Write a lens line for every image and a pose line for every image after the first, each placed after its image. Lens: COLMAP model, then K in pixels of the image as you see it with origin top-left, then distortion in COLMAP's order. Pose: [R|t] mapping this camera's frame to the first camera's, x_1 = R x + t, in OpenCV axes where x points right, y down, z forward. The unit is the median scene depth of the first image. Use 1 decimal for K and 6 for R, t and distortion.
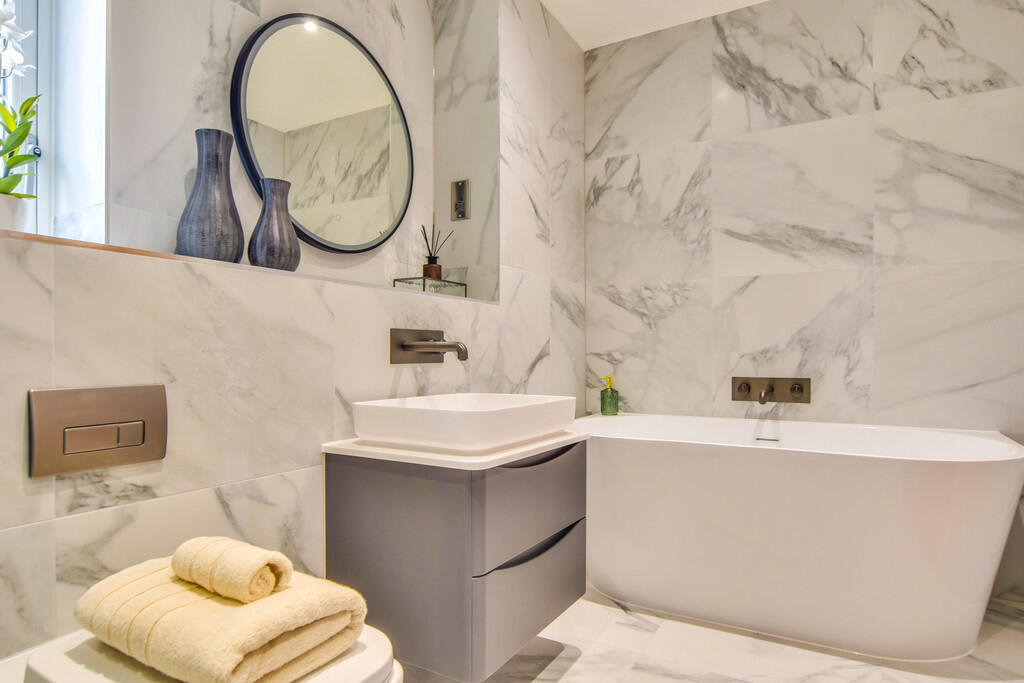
lens RADIAL K [[601.2, 0, 512.0], [0, 601.2, 341.5], [0, 0, 1]] dist [0.001401, 0.000459]
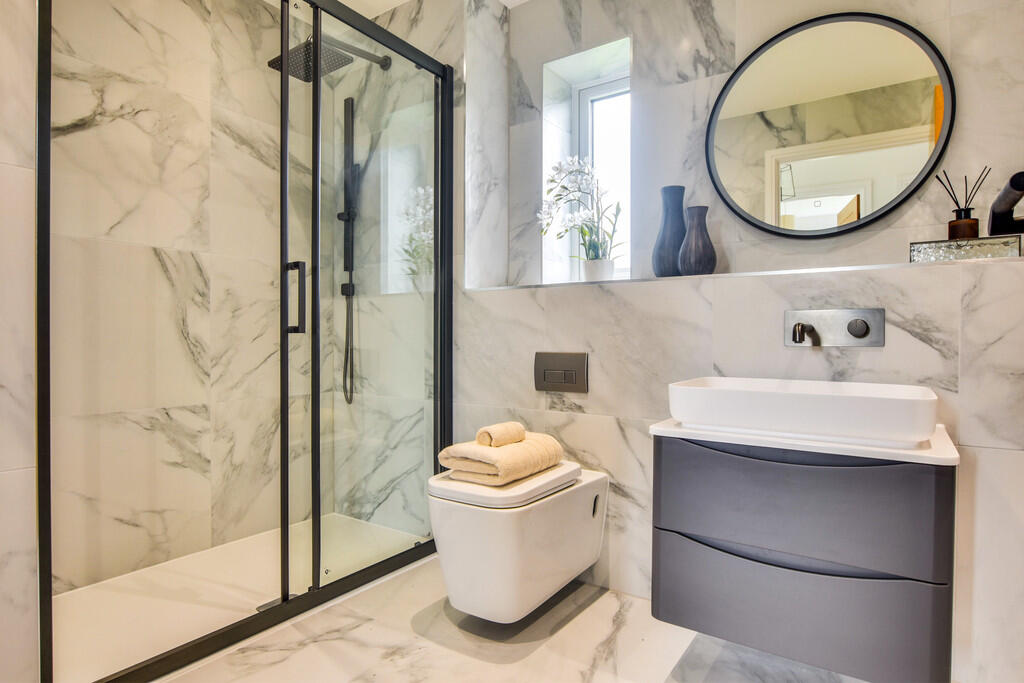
lens RADIAL K [[569.4, 0, 512.9], [0, 569.4, 346.1], [0, 0, 1]] dist [-0.012190, -0.001344]
pose [[-0.076225, 0.001891, -0.997089, 1.094351], [0.017226, 0.999851, 0.000580, 0.041973], [0.996942, -0.017132, -0.076246, 0.840549]]
